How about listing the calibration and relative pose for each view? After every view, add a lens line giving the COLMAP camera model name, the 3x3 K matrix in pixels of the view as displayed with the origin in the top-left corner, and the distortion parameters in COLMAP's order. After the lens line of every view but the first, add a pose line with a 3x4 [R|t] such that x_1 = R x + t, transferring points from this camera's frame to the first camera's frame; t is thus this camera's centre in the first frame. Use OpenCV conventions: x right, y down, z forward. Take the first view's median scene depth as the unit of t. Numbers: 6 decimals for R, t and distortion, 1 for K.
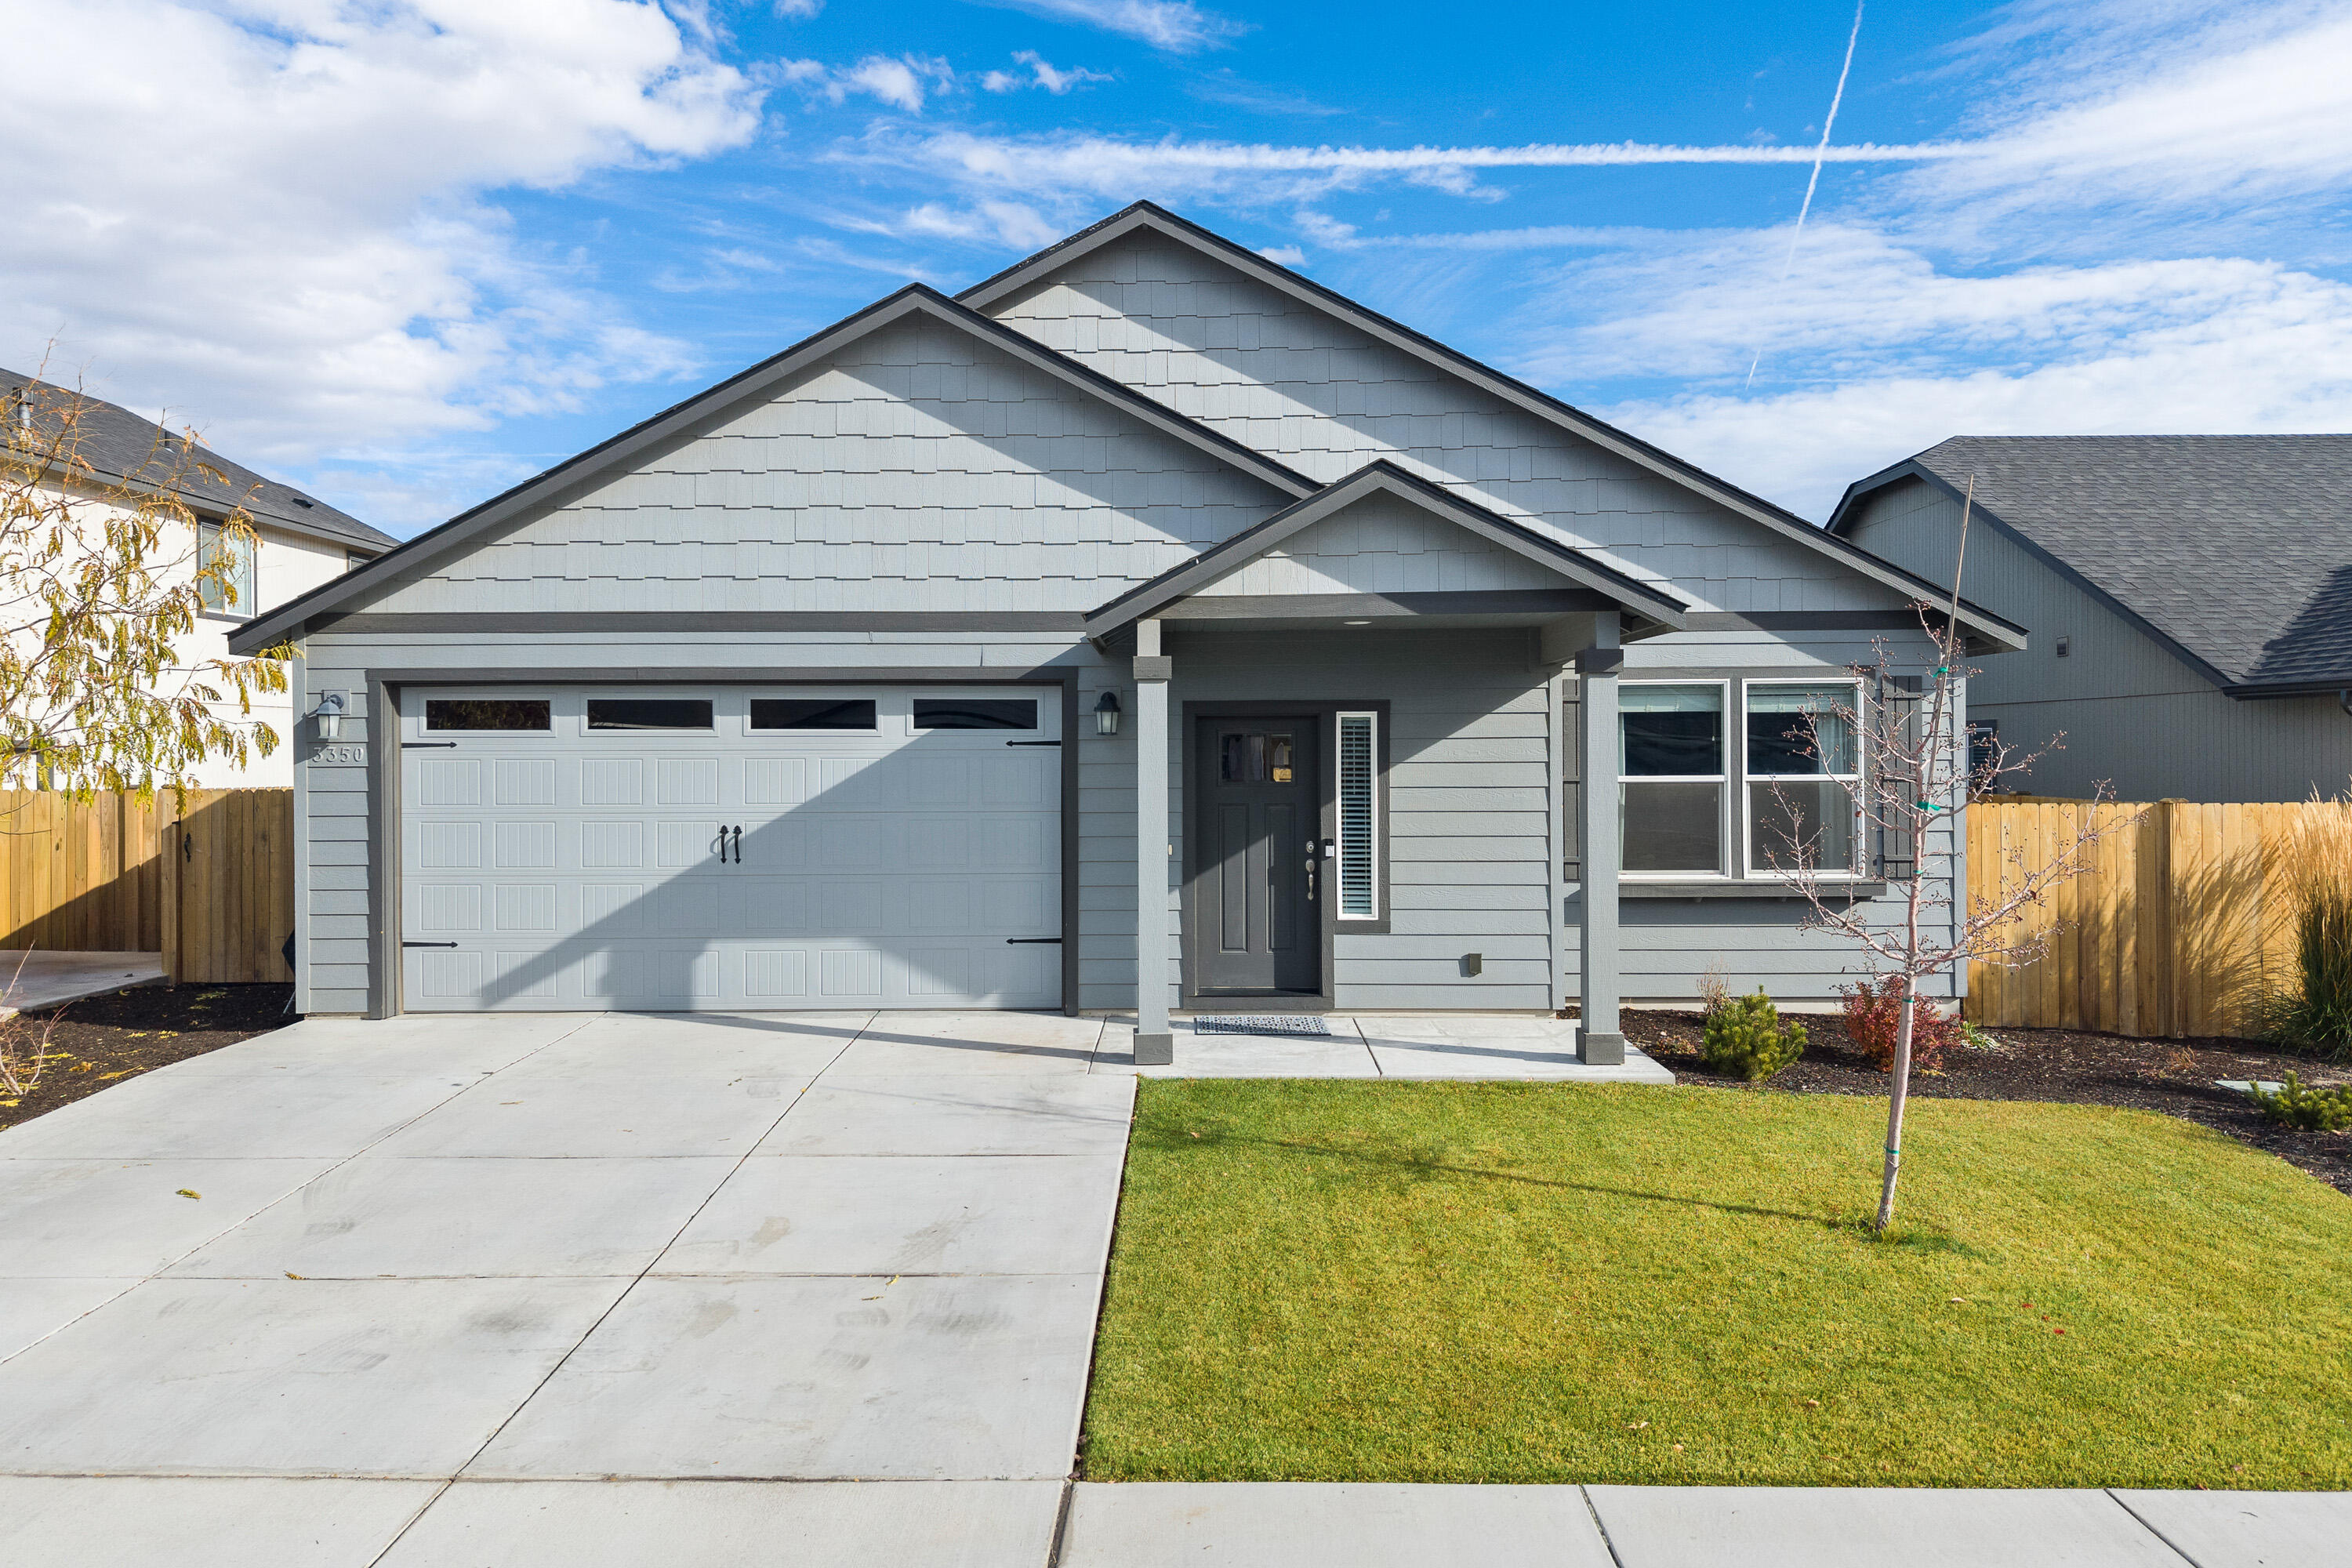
lens RADIAL K [[1579.6, 0, 1174.1], [0, 1579.6, 771.9], [0, 0, 1]] dist [0.003643, 0.003542]
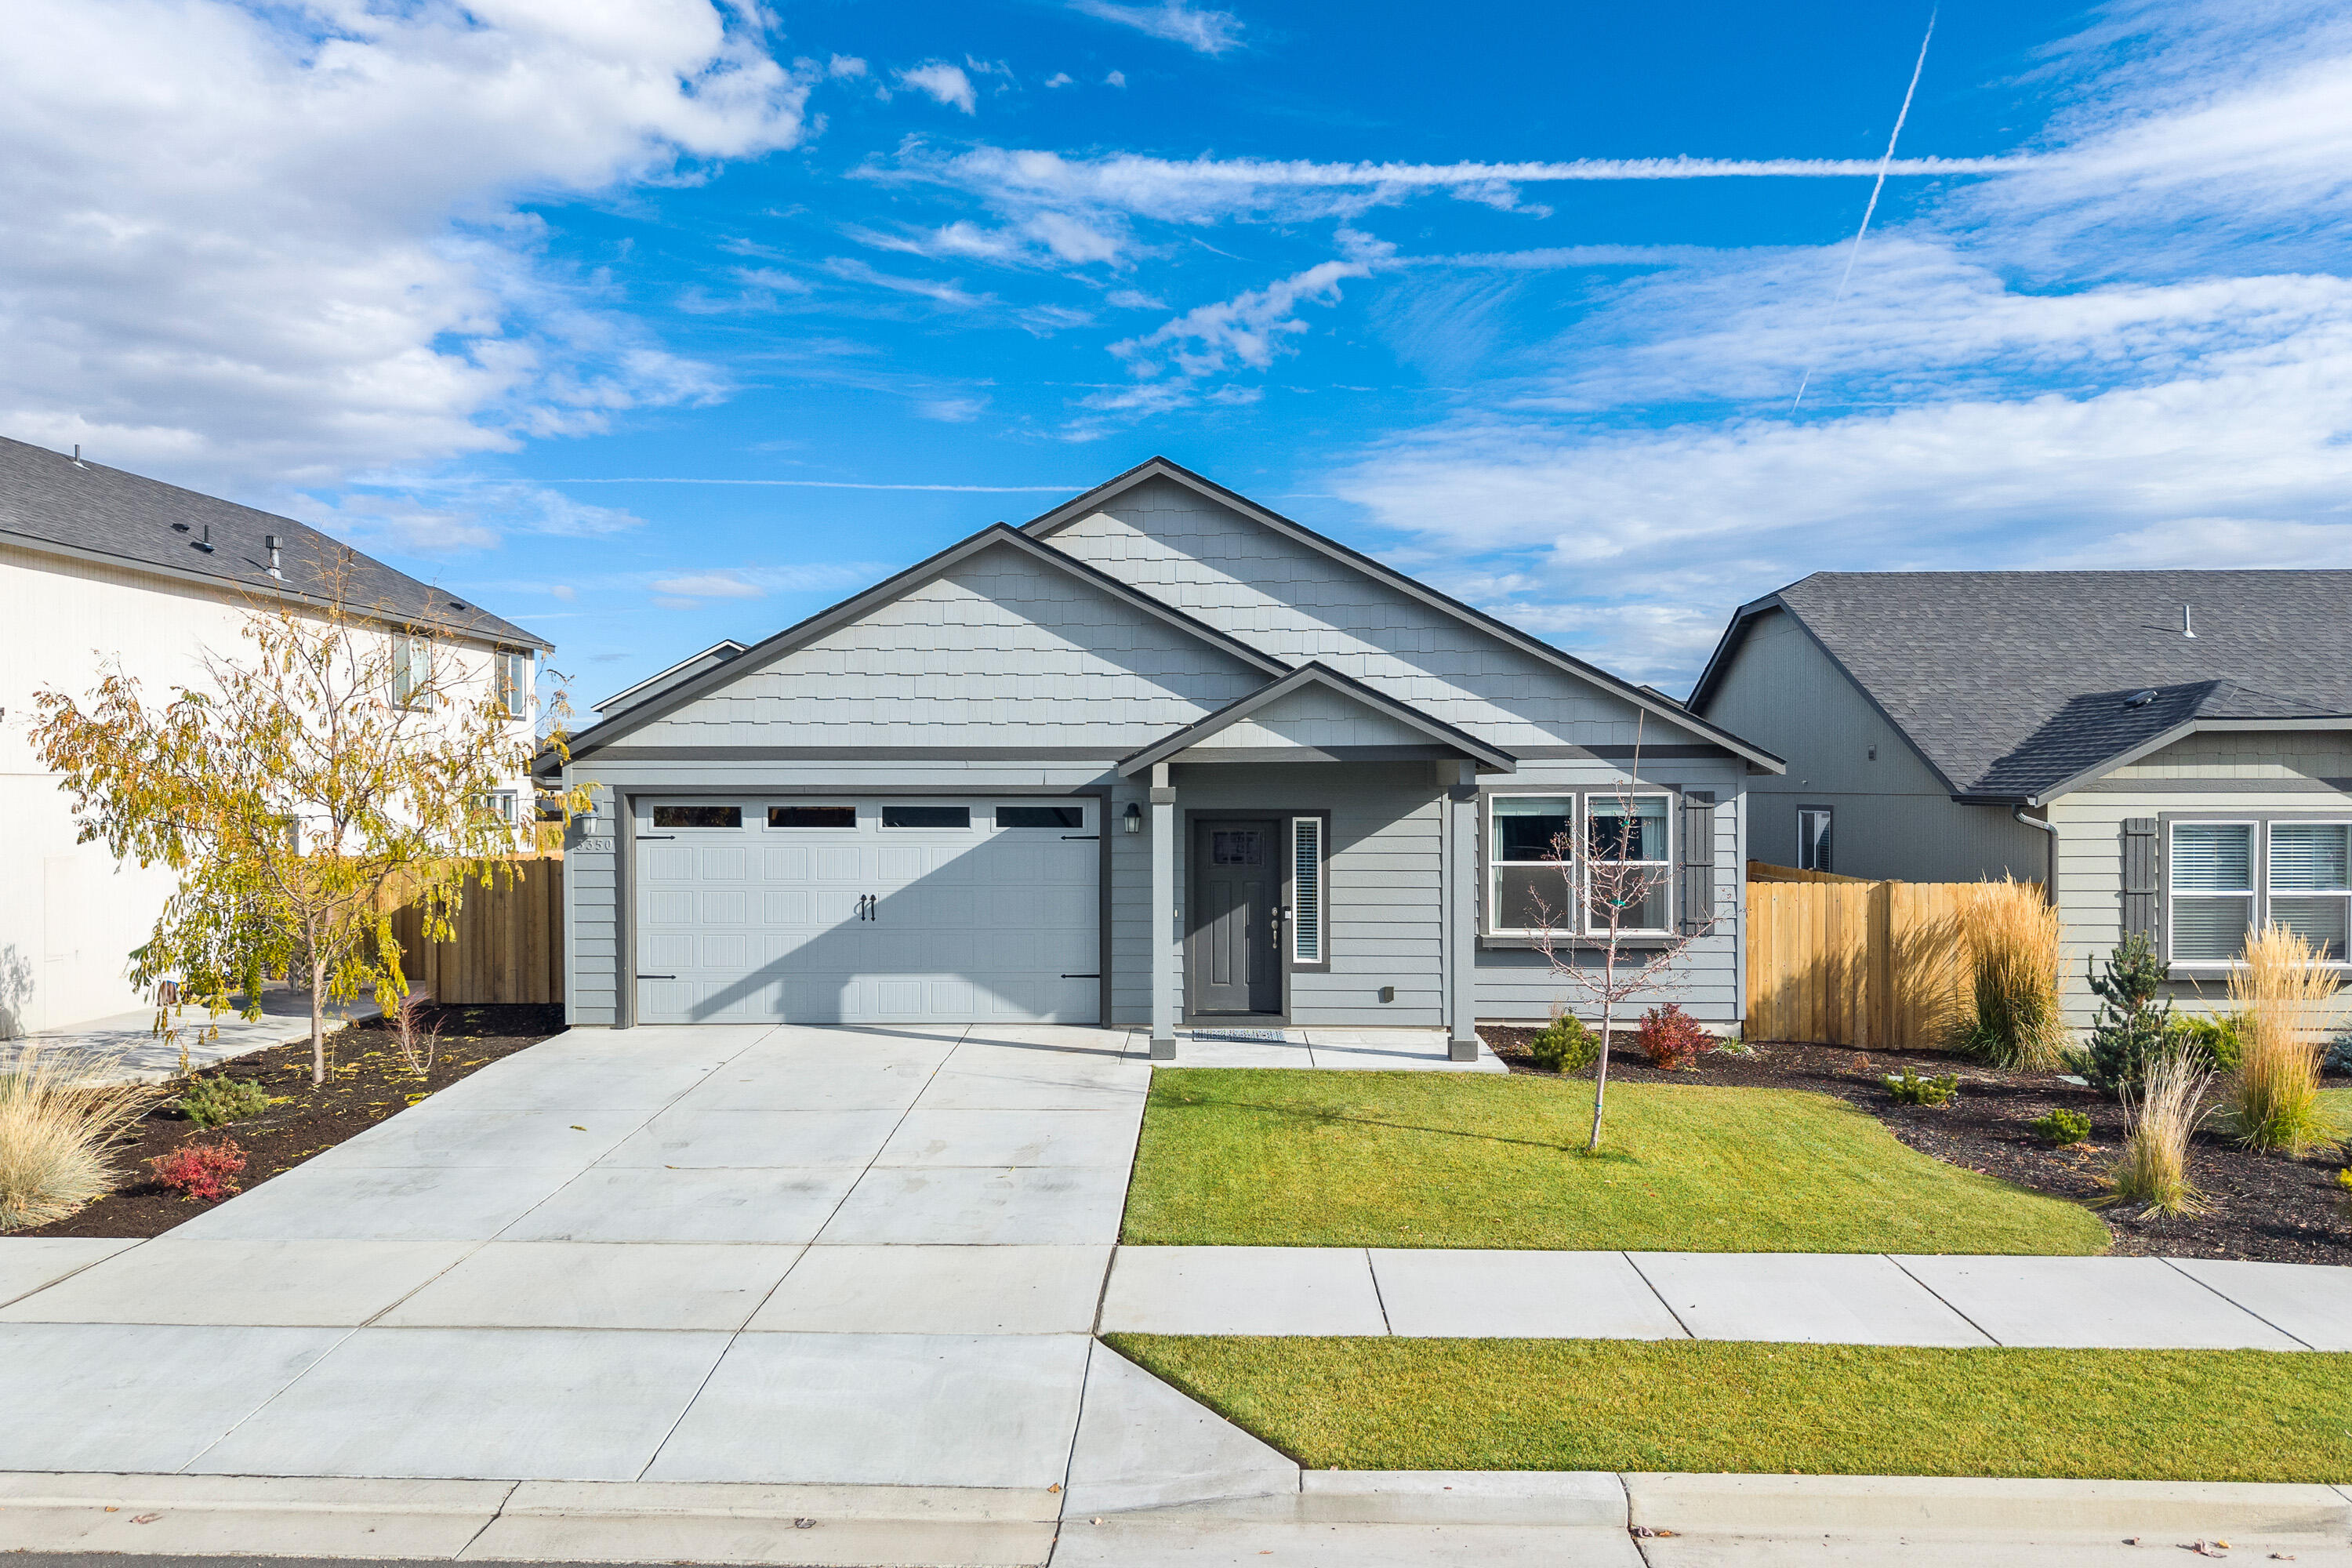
lens RADIAL K [[1548.3, 0, 1174.2], [0, 1548.3, 903.2], [0, 0, 1]] dist [0.047934, 0.000225]
pose [[0.999907, 0.004426, -0.012926, 0.013914], [-0.003610, 0.998043, 0.062419, -0.047425], [0.013177, -0.062367, 0.997966, -0.398577]]
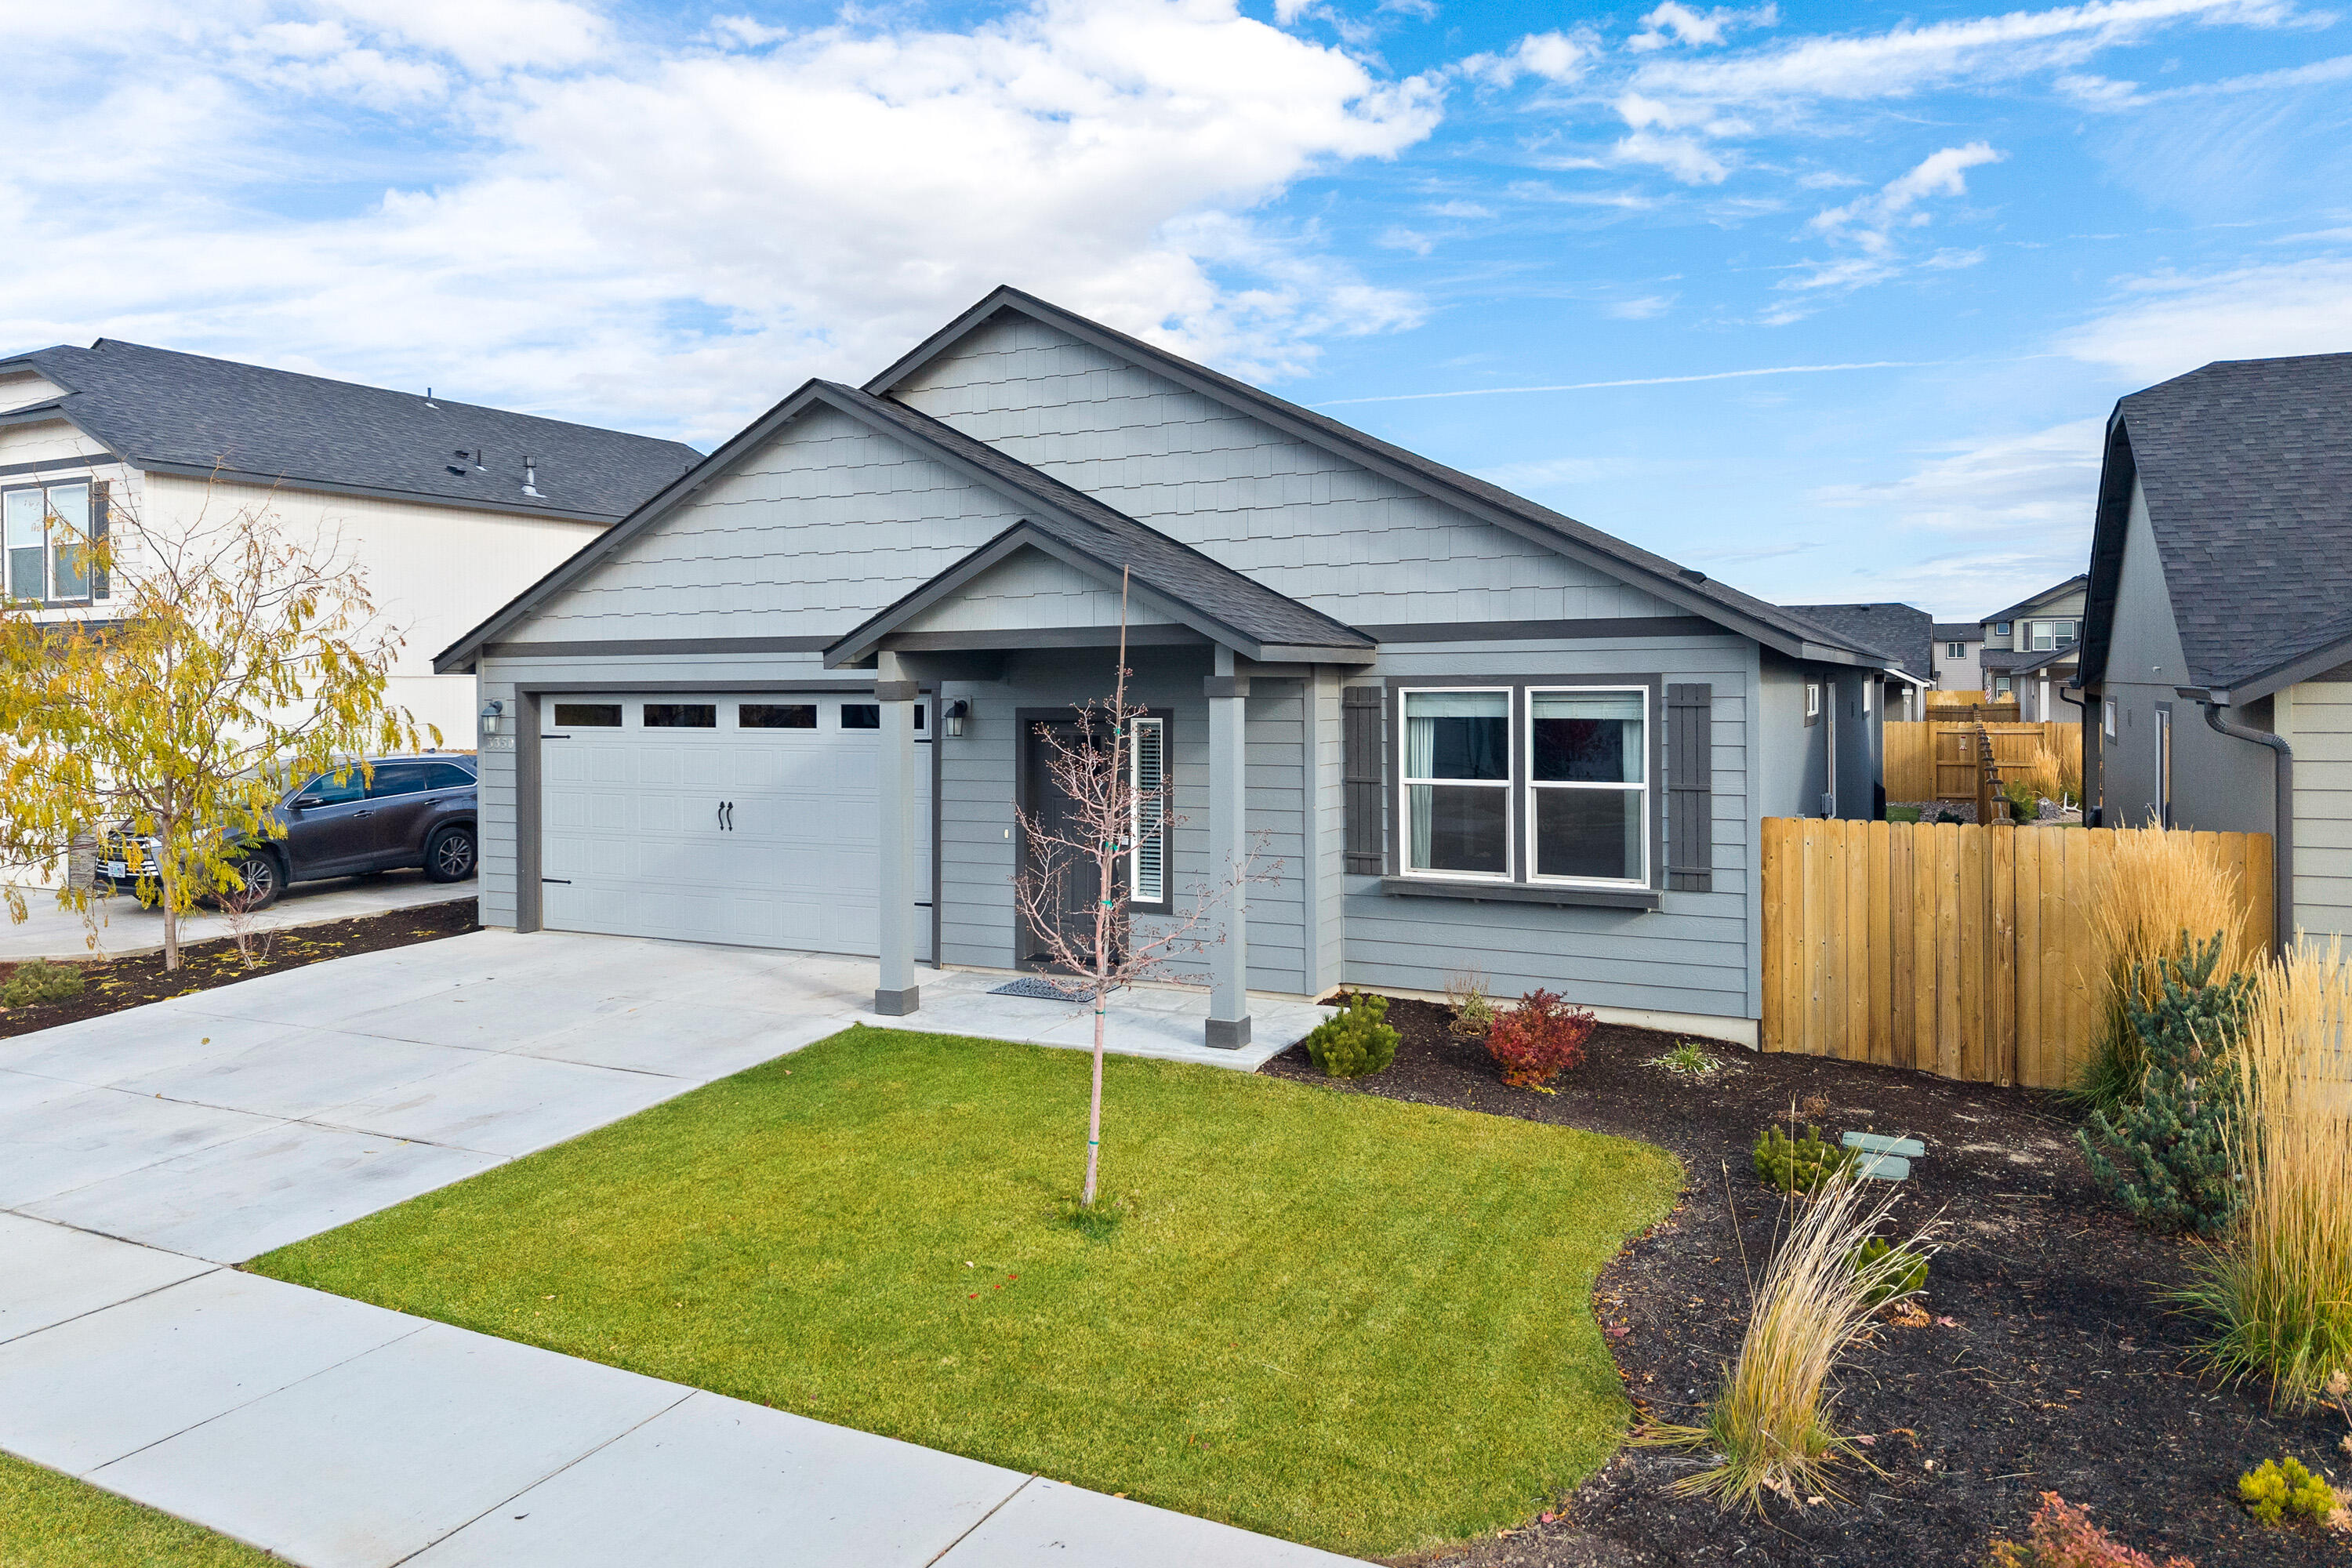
lens RADIAL K [[1565.3, 0, 1175.6], [0, 1565.3, 587.1], [0, 0, 1]] dist [-0.022409, 0.030278]
pose [[0.904960, -0.027338, -0.424617, 0.616126], [-0.004733, 0.997225, -0.074291, -0.048900], [0.425470, 0.069240, 0.902320, -0.020569]]
